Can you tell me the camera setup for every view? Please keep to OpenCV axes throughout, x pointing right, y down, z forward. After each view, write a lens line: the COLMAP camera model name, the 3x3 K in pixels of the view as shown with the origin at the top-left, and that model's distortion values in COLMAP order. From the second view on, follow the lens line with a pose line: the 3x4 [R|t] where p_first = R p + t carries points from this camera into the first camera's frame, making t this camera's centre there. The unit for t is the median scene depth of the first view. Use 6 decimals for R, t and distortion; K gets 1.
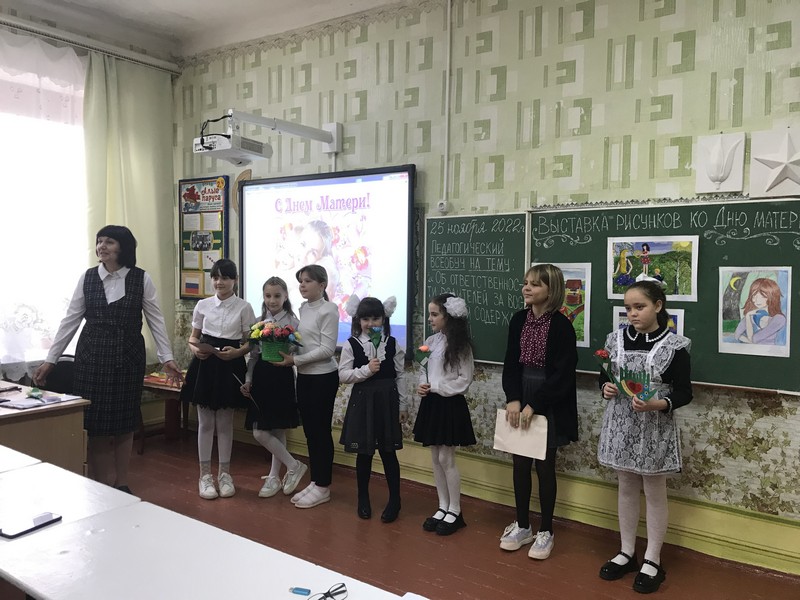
lens RADIAL K [[664.3, 0, 402.3], [0, 664.3, 294.2], [0, 0, 1]] dist [0.037996, -0.036743]
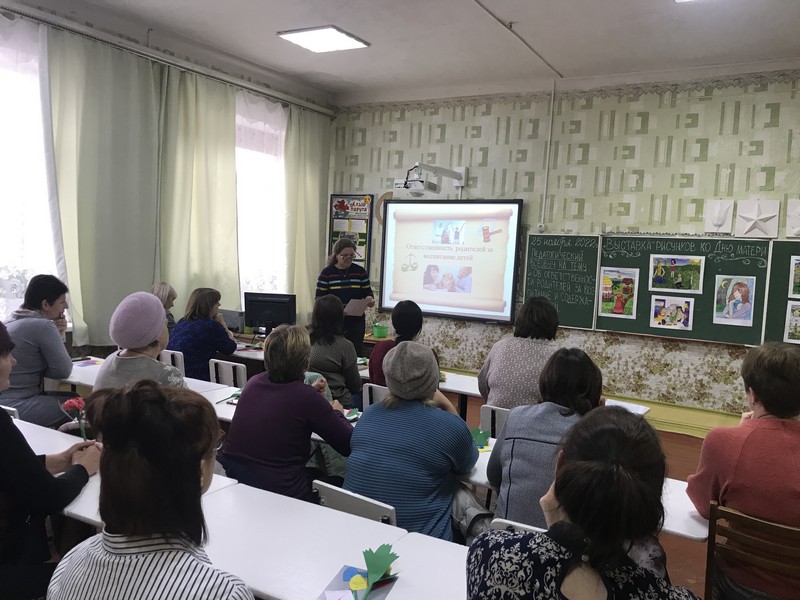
lens RADIAL K [[664.3, 0, 406.6], [0, 664.3, 297.1], [0, 0, 1]] dist [0.037996, -0.036743]
pose [[0.997026, 0.039977, 0.065882, -0.344363], [-0.041417, 0.998929, 0.020630, 0.011655], [-0.064987, -0.023297, 0.997614, -0.537559]]
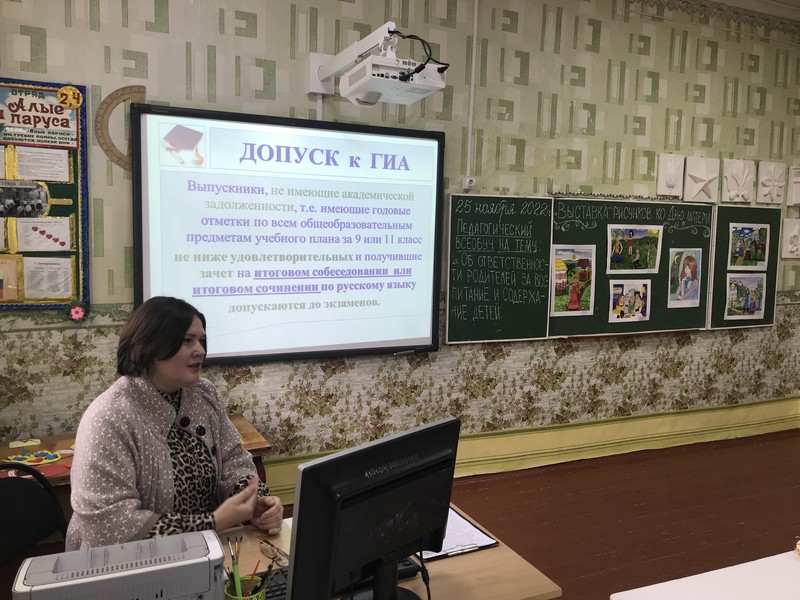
lens RADIAL K [[664.3, 0, 400.1], [0, 664.3, 287.9], [0, 0, 1]] dist [0.037996, -0.036743]
pose [[0.498189, -0.075529, 0.863773, -0.793503], [0.017256, 0.996865, 0.077215, -0.057816], [-0.866897, -0.023562, 0.497930, 0.598728]]
